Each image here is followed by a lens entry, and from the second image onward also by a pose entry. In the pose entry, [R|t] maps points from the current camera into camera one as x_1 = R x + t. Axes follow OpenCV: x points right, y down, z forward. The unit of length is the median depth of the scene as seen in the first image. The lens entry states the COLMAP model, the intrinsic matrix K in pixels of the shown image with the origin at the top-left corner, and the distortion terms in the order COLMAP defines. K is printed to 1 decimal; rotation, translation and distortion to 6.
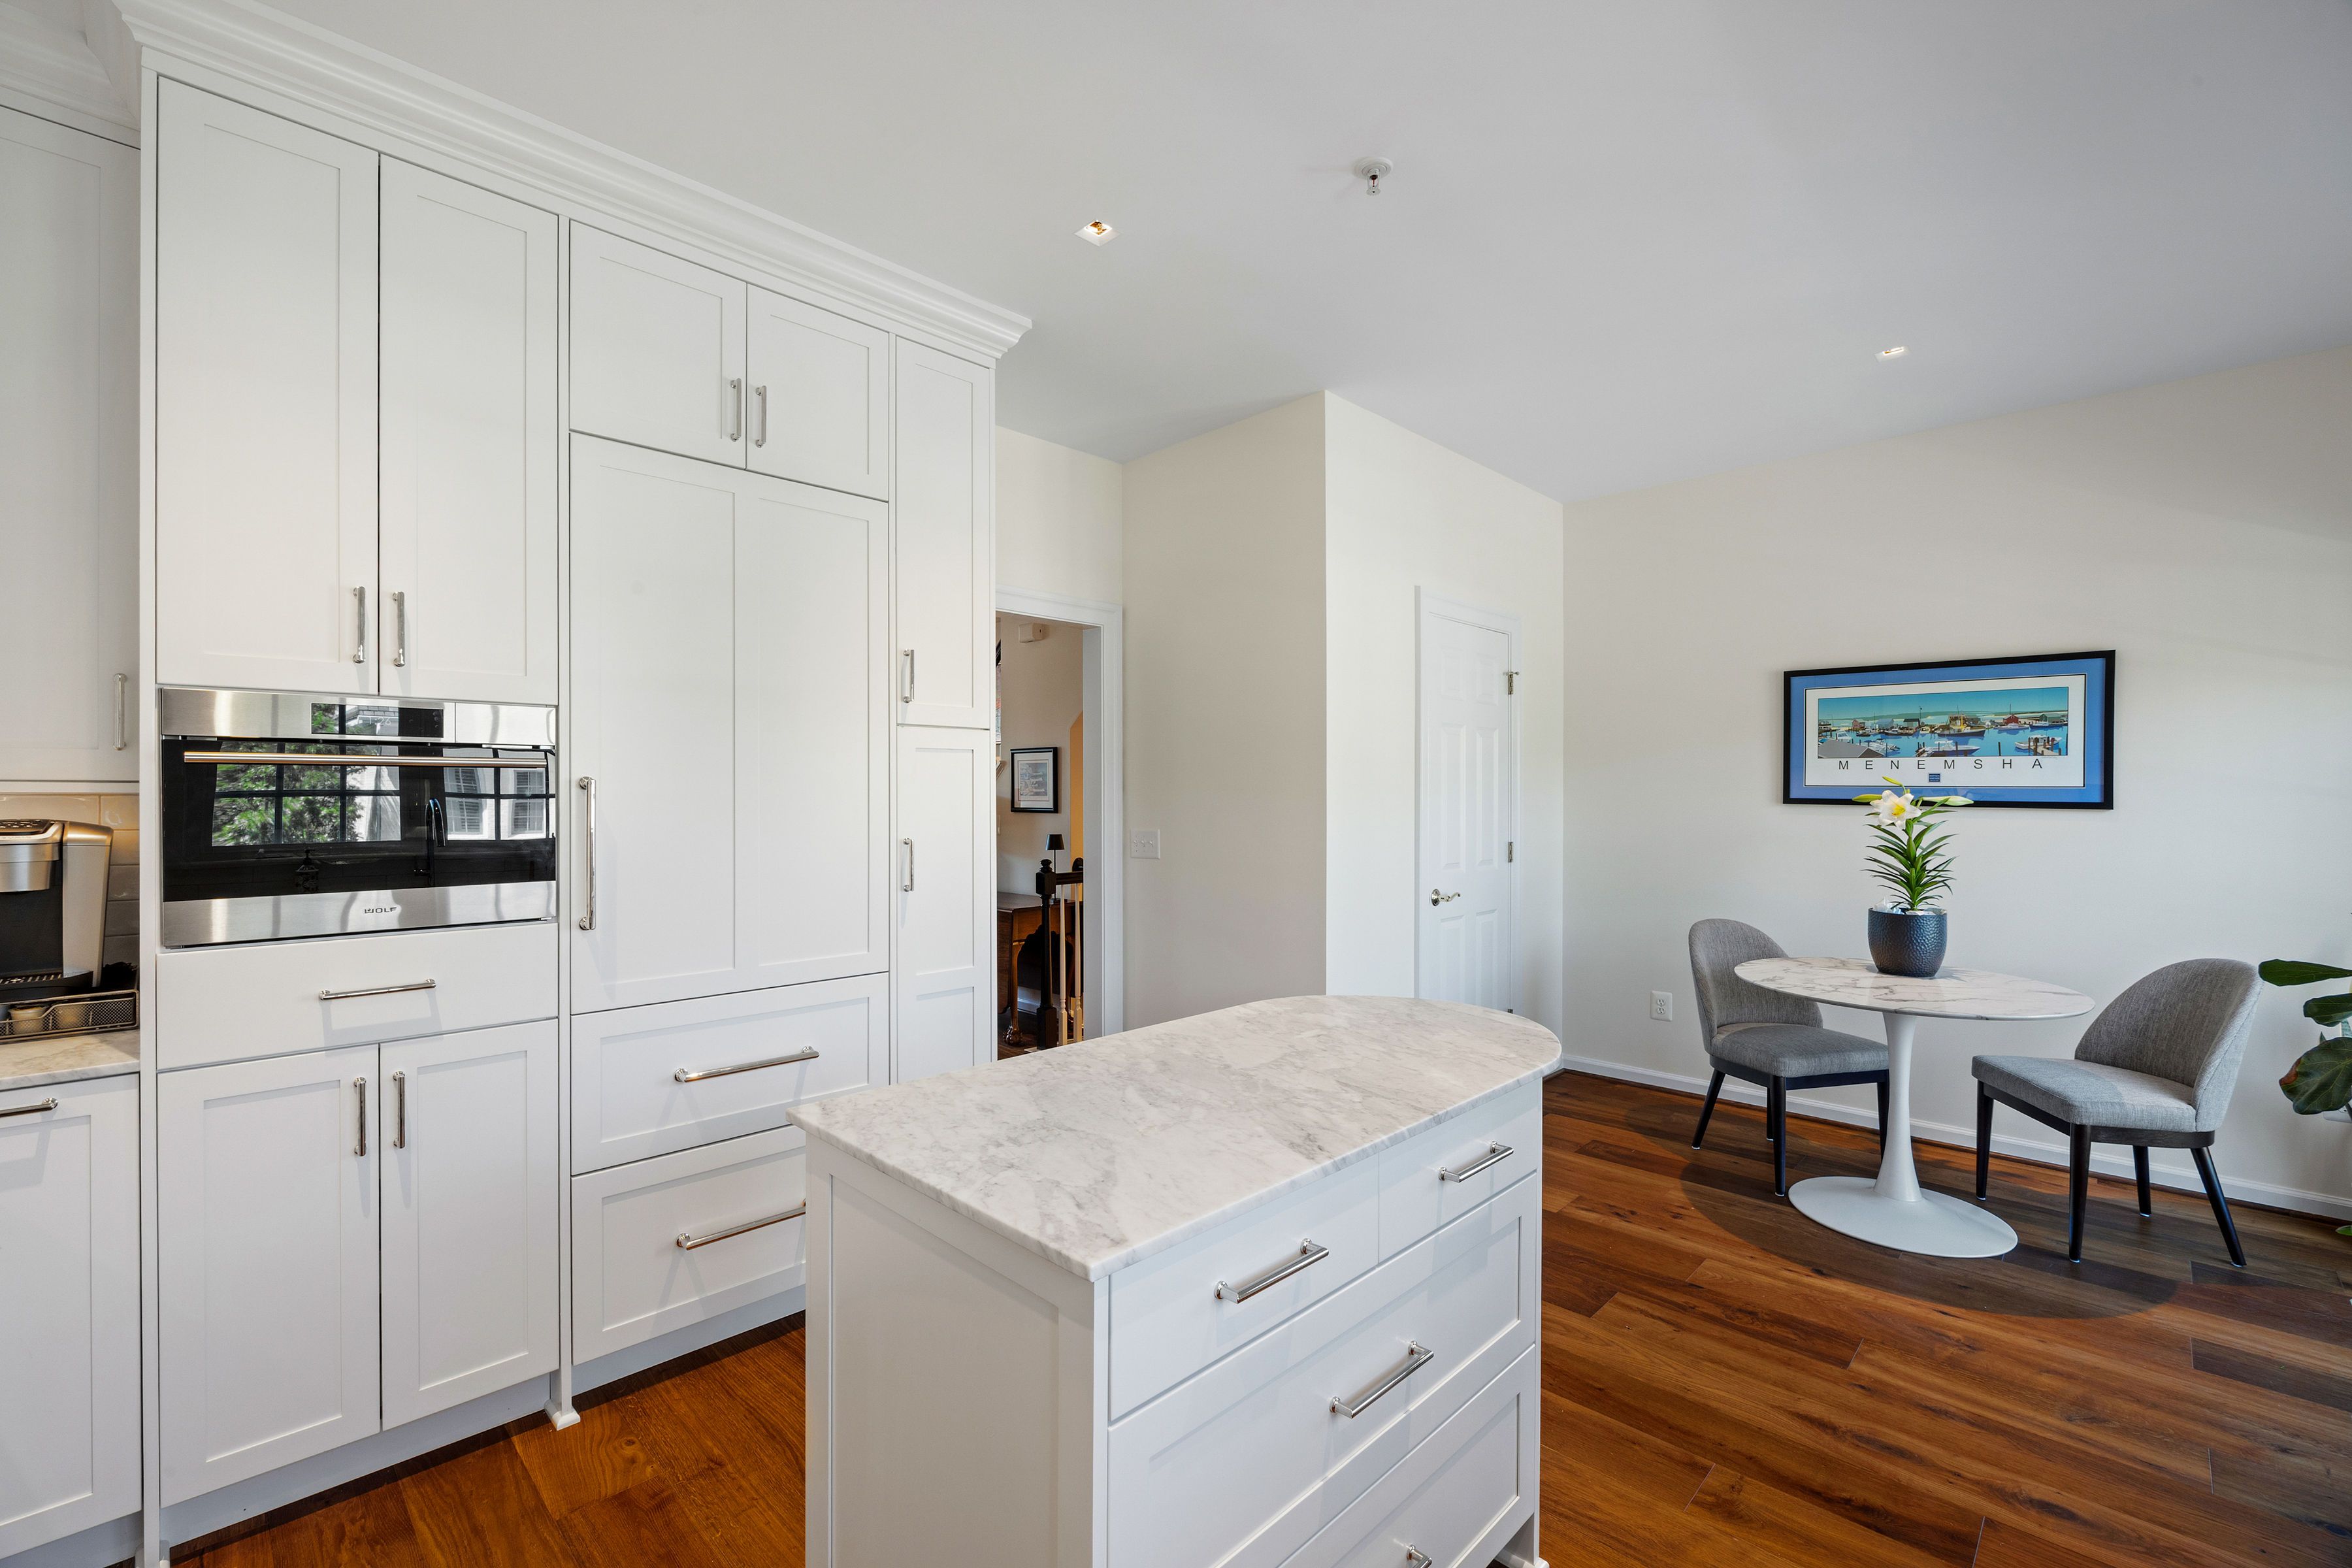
lens RADIAL K [[1011.5, 0, 1150.5], [0, 1011.5, 791.2], [0, 0, 1]] dist [-0.008798, 0.000353]
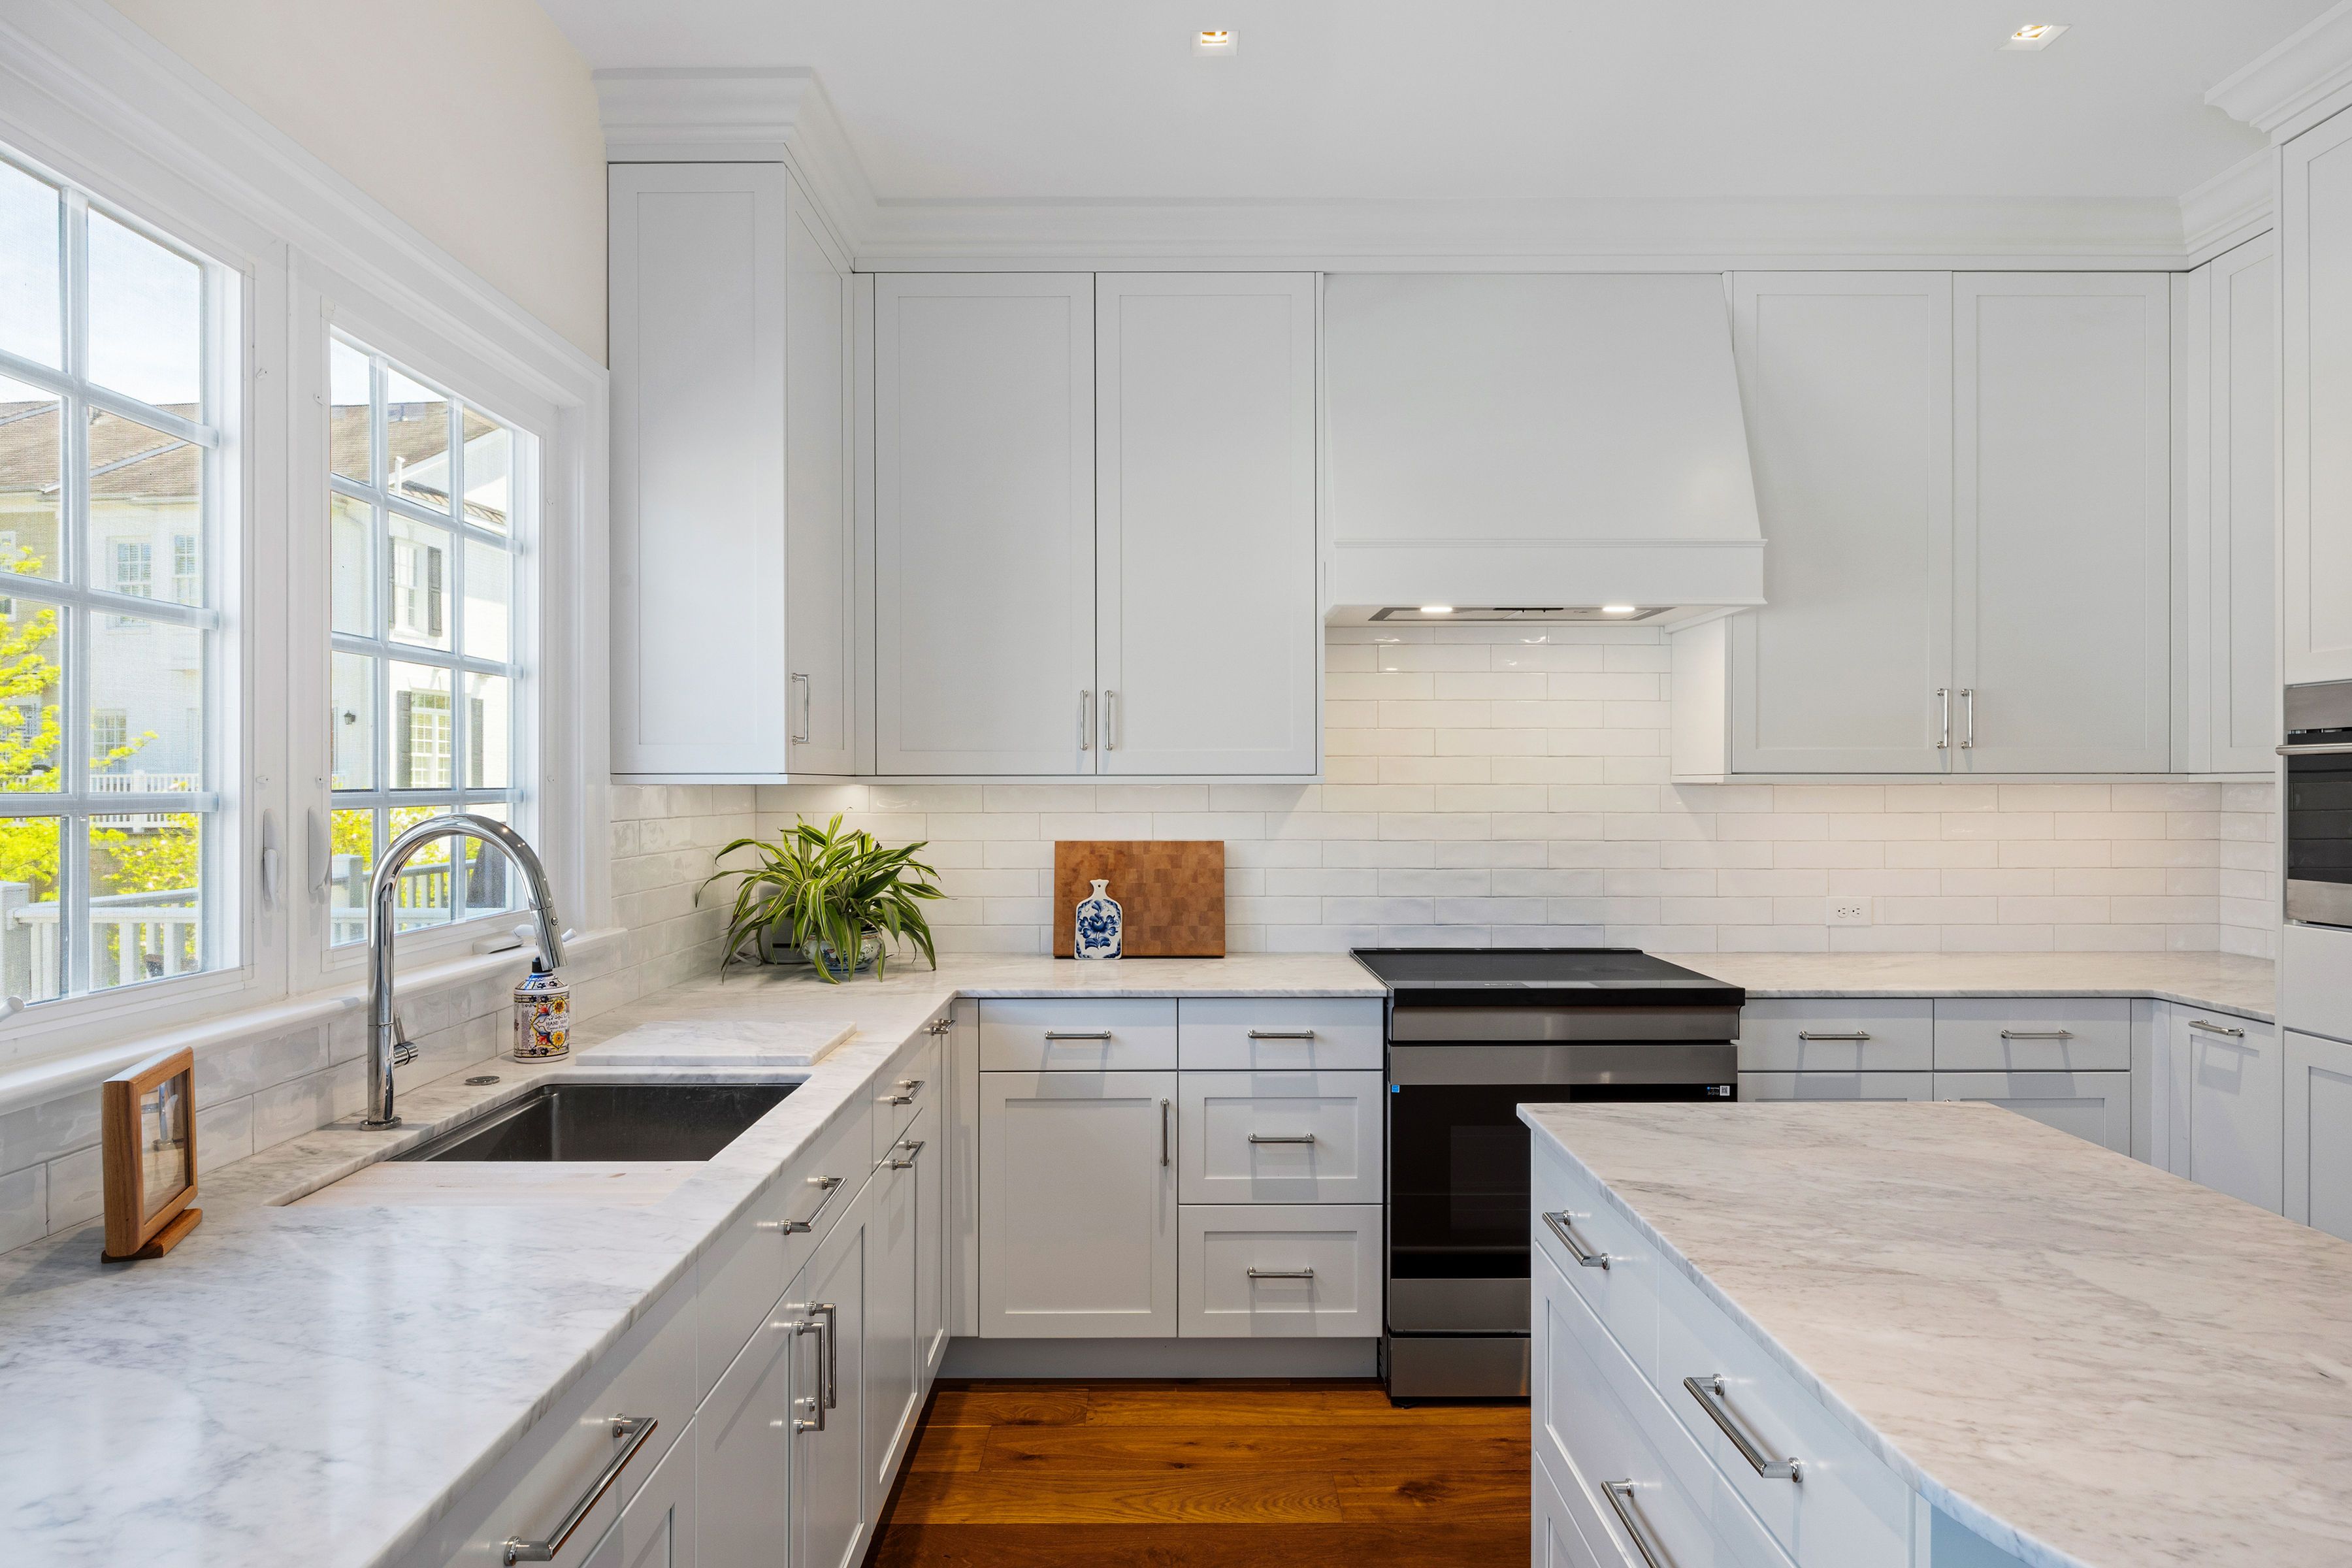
lens RADIAL K [[1344.1, 0, 1188.4], [0, 1344.1, 792.1], [0, 0, 1]] dist [-0.003260, -0.001219]
pose [[-0.695017, 0.003882, -0.718982, 0.494135], [0.002867, 0.999992, 0.002628, 0.001960], [0.718987, -0.000234, -0.695023, 0.591025]]
